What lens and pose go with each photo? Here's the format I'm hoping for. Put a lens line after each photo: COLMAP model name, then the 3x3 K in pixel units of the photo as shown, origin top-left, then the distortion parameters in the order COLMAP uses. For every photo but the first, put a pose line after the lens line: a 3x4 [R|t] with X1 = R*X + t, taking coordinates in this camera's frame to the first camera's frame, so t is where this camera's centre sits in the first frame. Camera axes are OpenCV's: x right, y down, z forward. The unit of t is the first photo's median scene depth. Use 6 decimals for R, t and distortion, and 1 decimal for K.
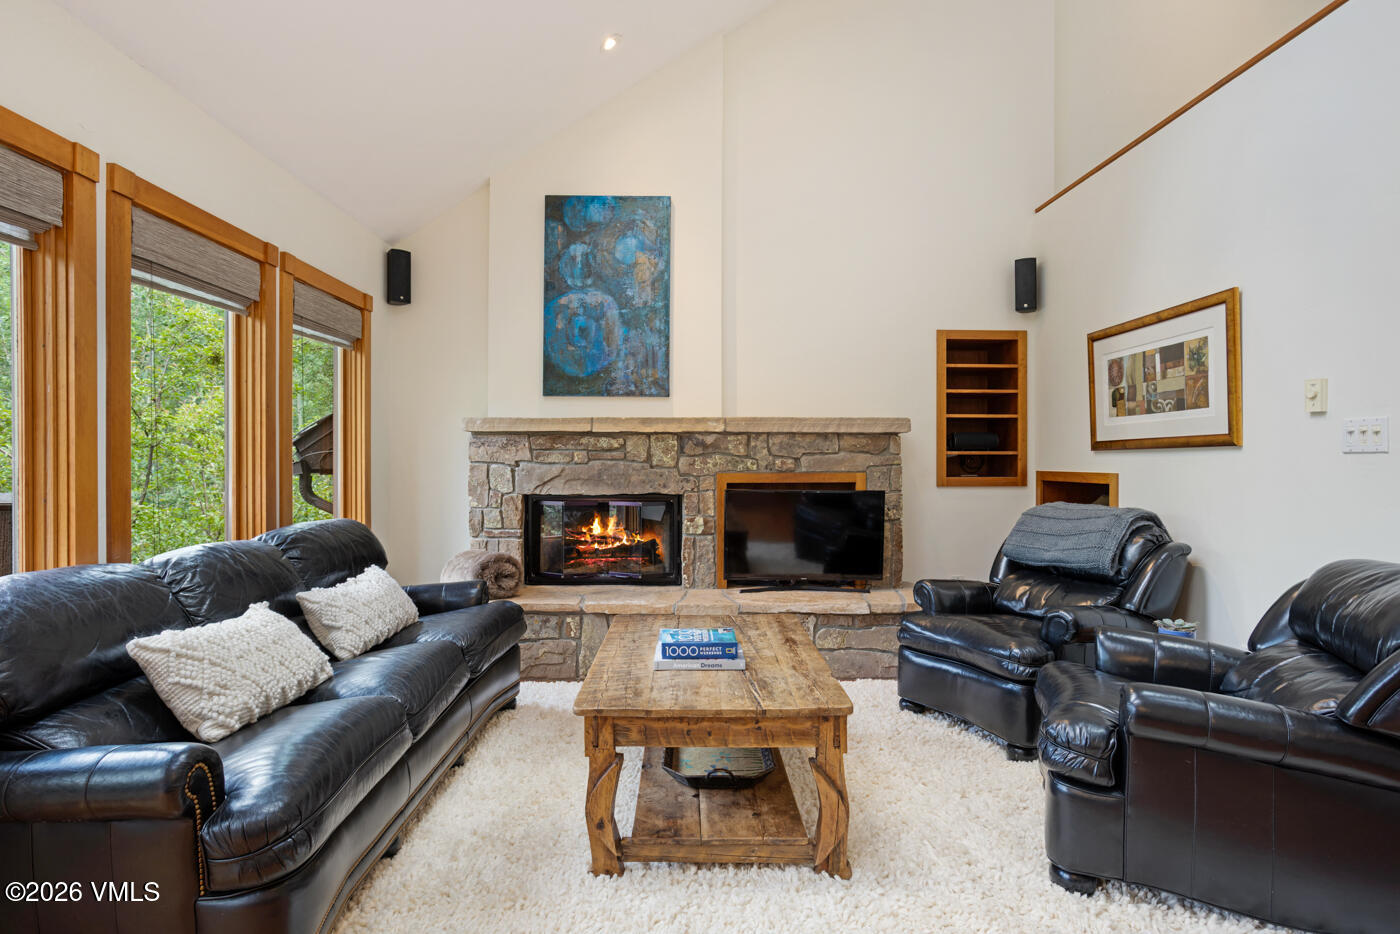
lens RADIAL K [[772.3, 0, 712.7], [0, 772.3, 460.7], [0, 0, 1]] dist [-0.029340, 0.009596]
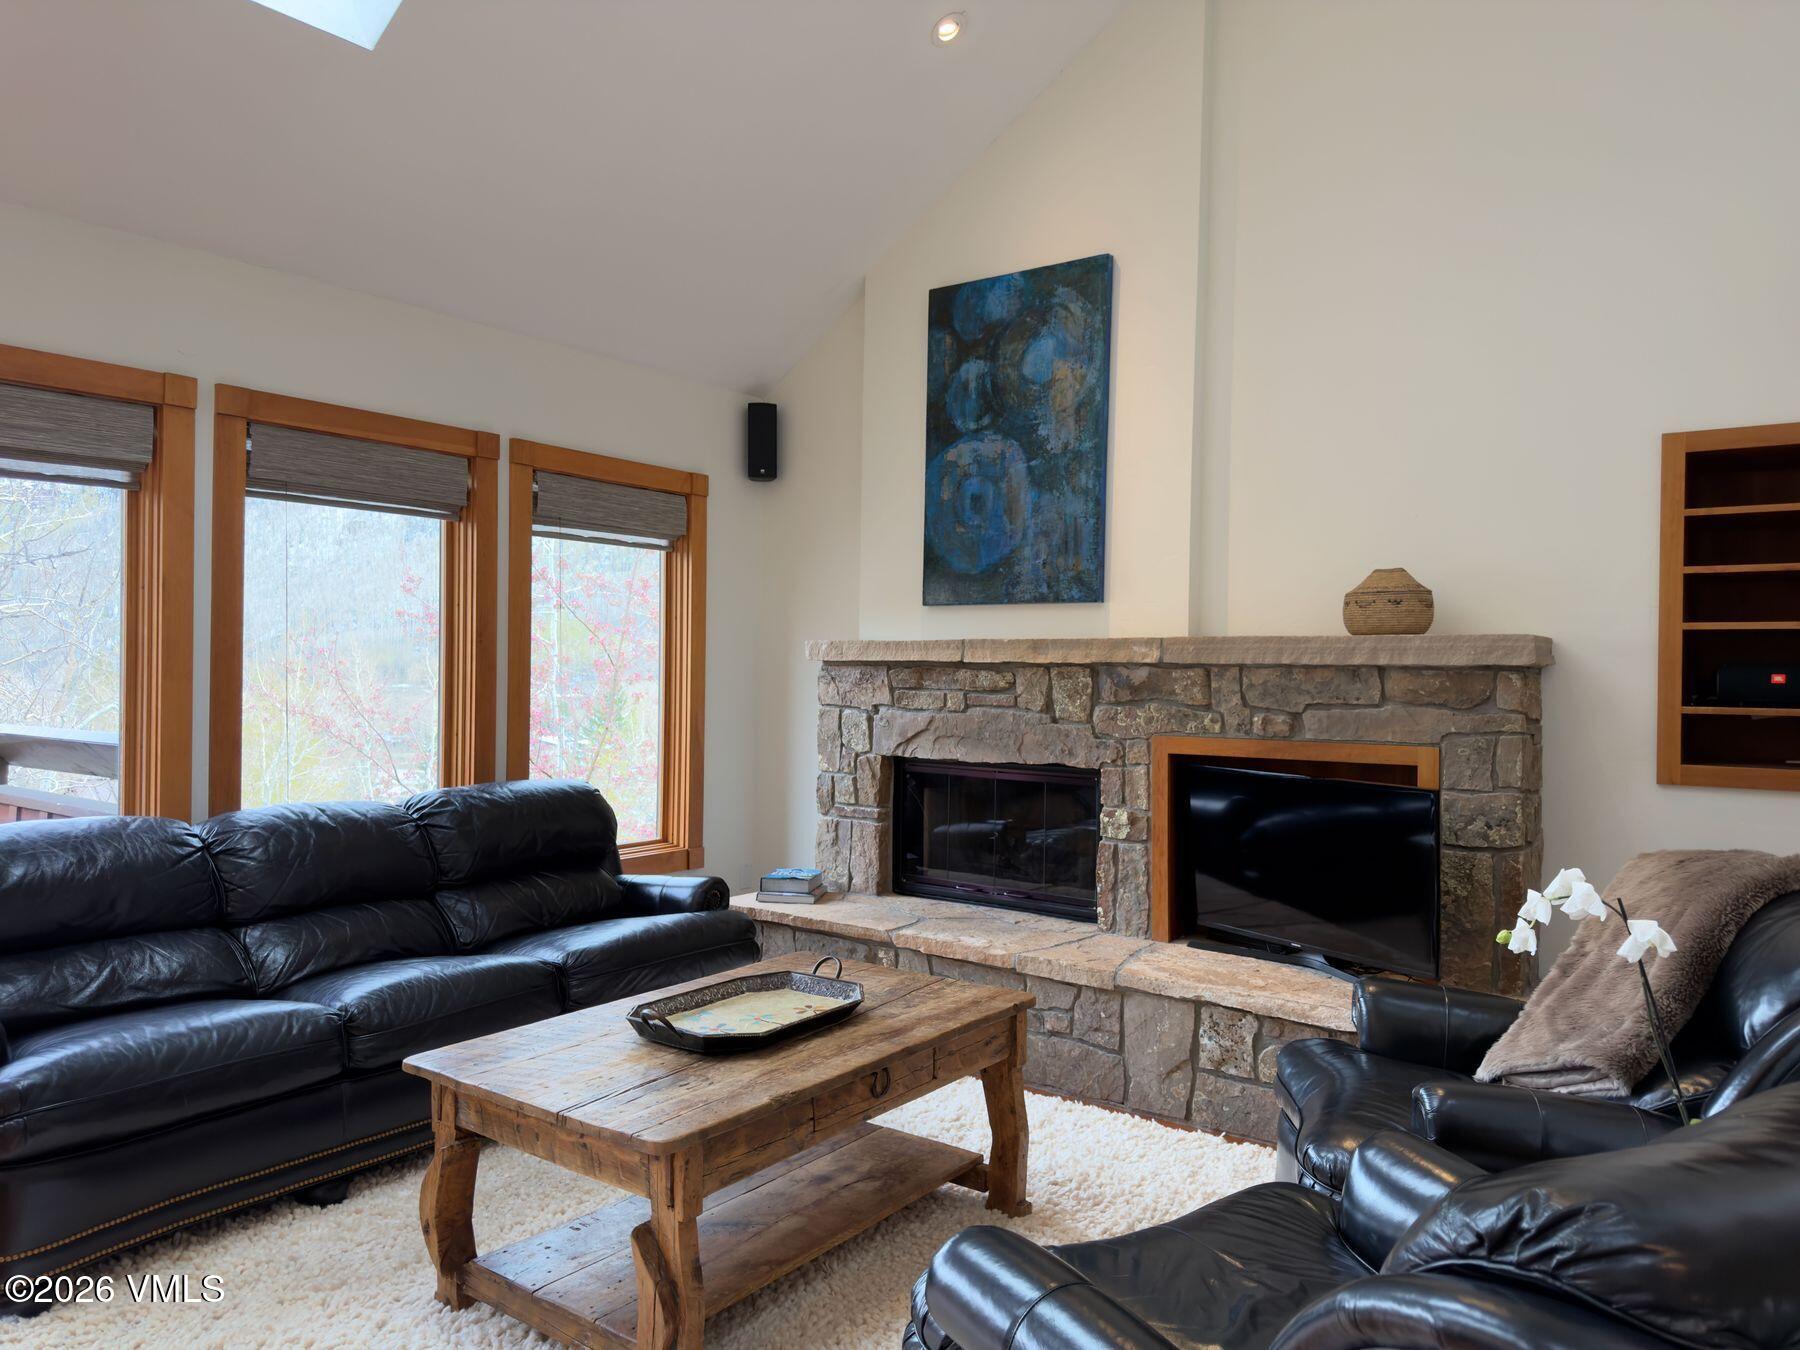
lens RADIAL K [[1268.1, 0, 906.8], [0, 1268.1, 689.5], [0, 0, 1]] dist [0.059890, -0.059417]
pose [[0.787529, 0.018932, -0.615986, 0.439965], [-0.011962, 0.999809, 0.015435, -0.030169], [0.616161, -0.004787, 0.787606, 0.152714]]
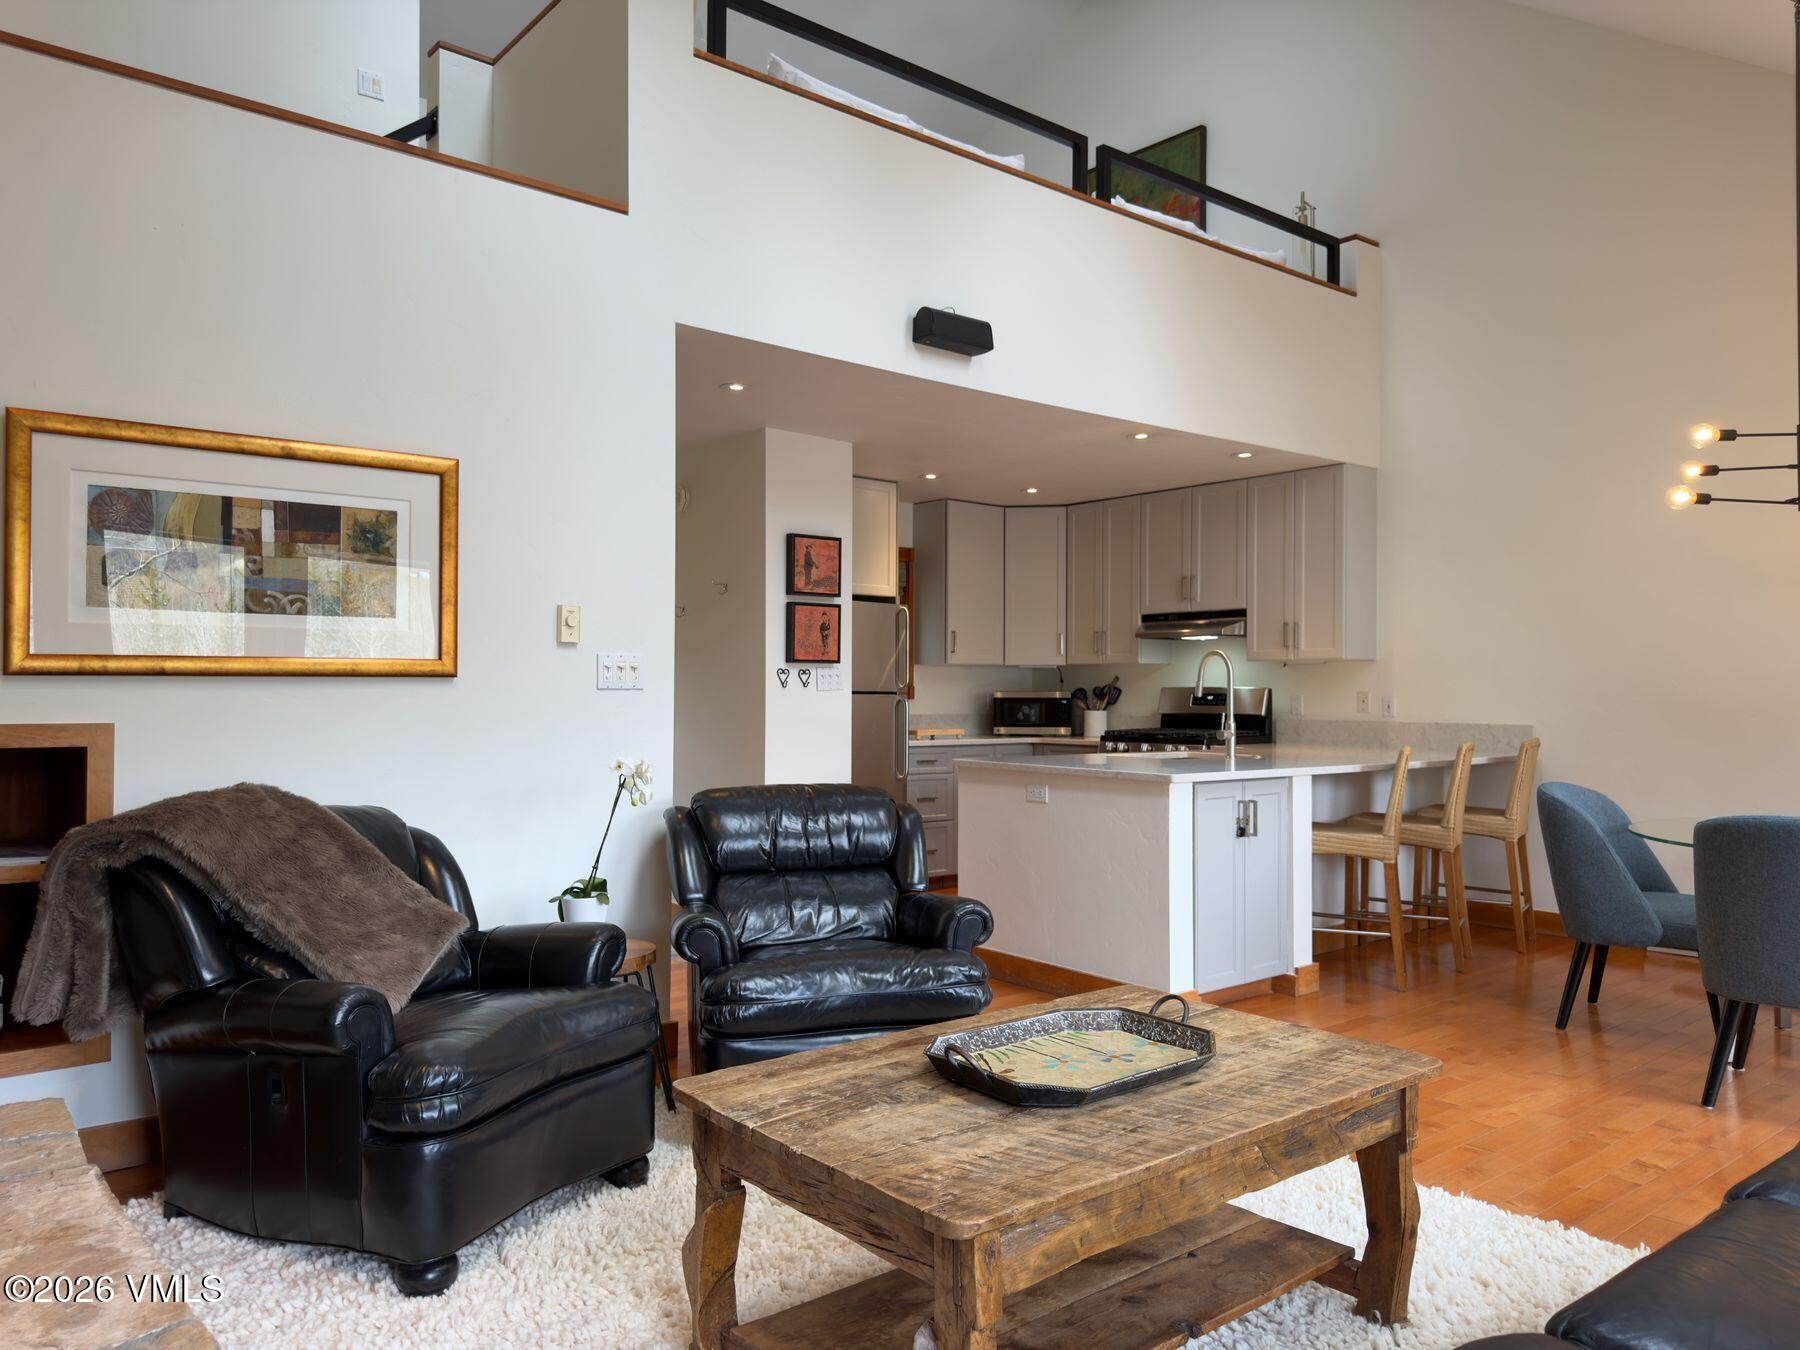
lens RADIAL K [[1268.1, 0, 909.9], [0, 1268.1, 674.8], [0, 0, 1]] dist [0.059890, -0.059417]
pose [[-0.621486, 0.004597, 0.783412, -0.372457], [-0.005754, 0.999929, -0.010432, -0.008143], [-0.783404, -0.010991, -0.621416, 0.985198]]
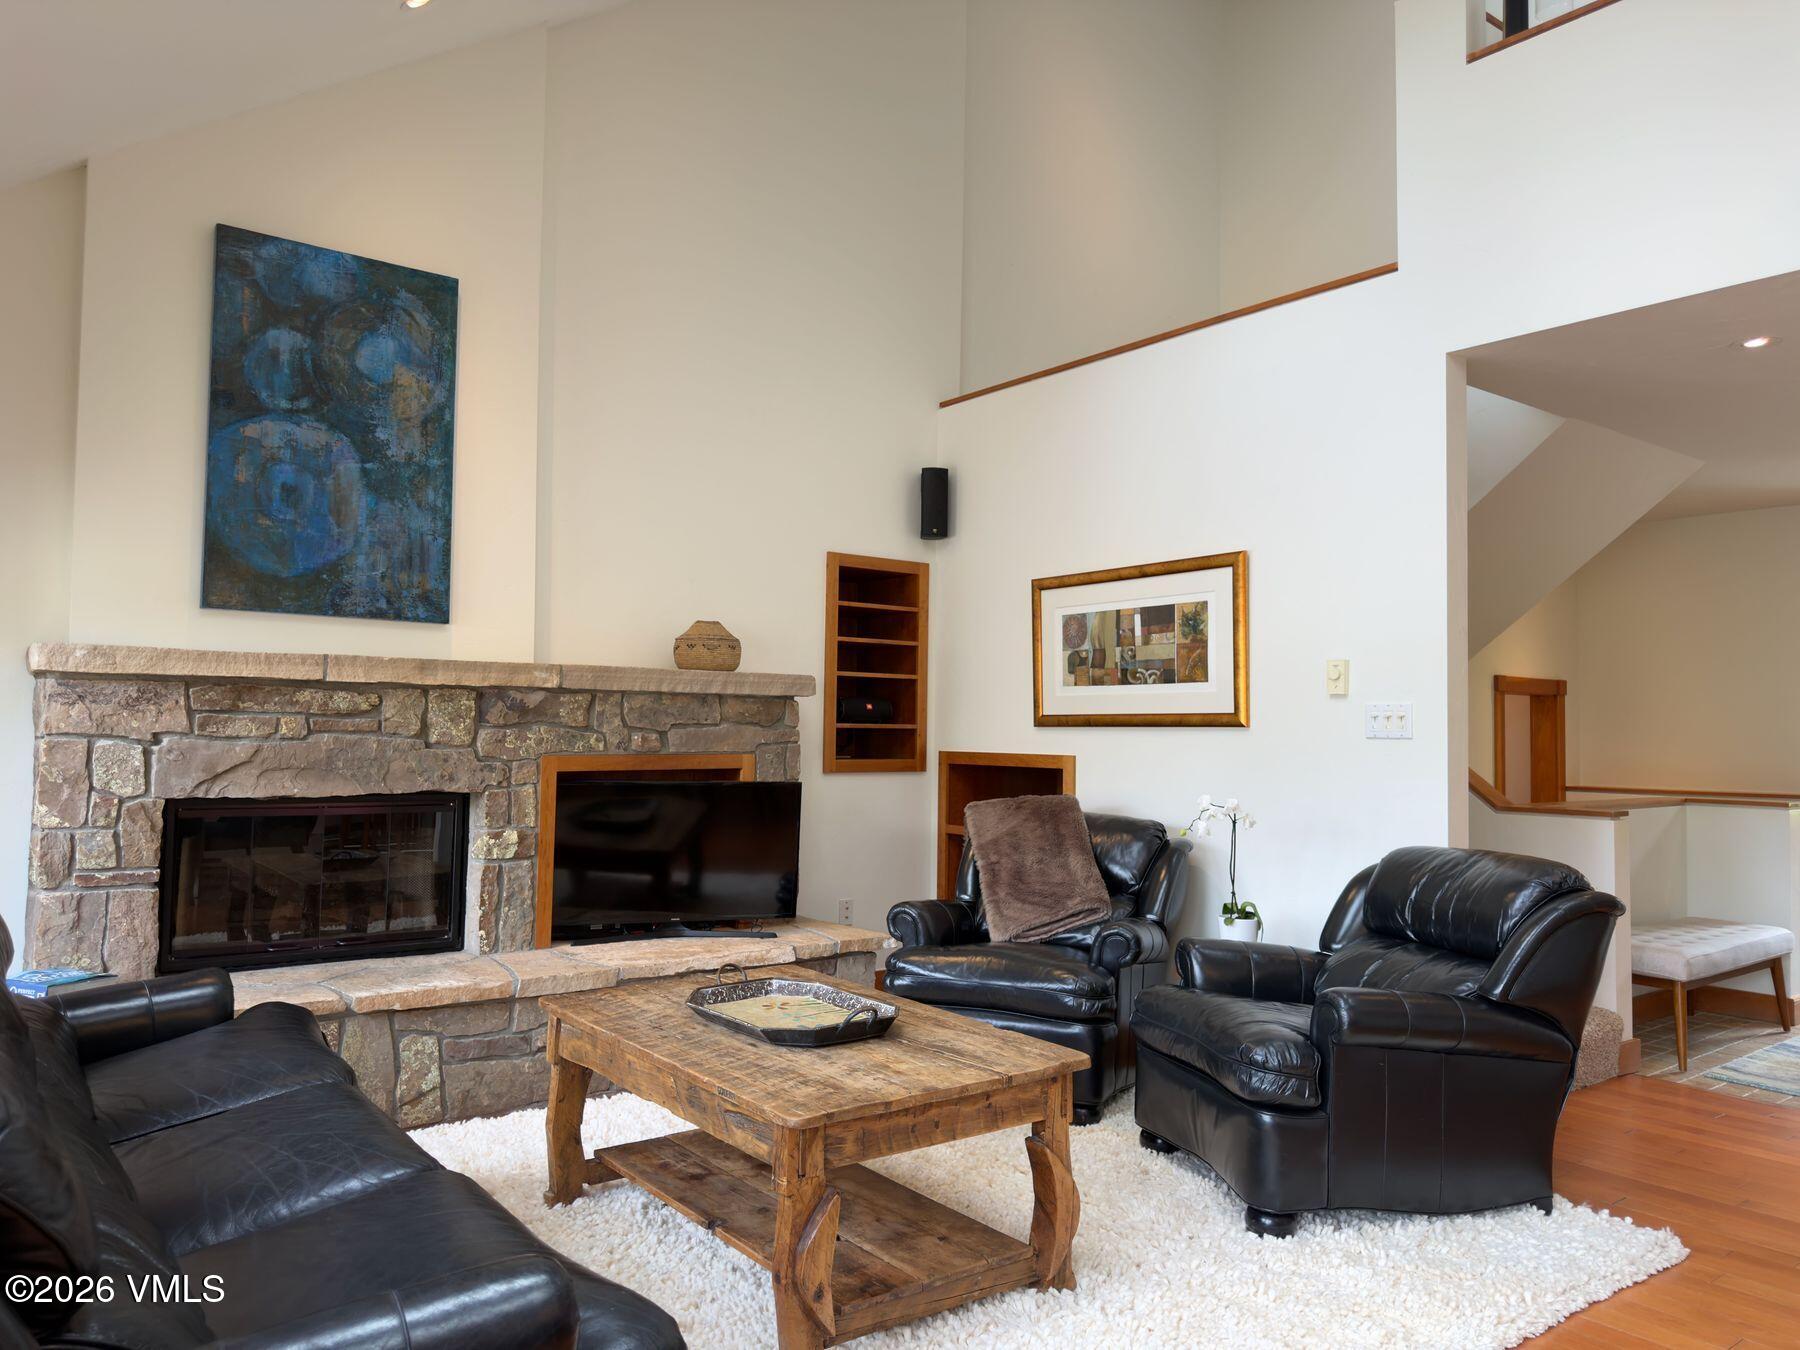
lens RADIAL K [[1268.1, 0, 930.3], [0, 1268.1, 679.9], [0, 0, 1]] dist [0.059890, -0.059417]
pose [[0.797901, 0.034413, 0.601805, -0.355548], [-0.012132, 0.999084, -0.041046, -0.005880], [-0.602666, 0.025449, 0.797587, 0.019443]]
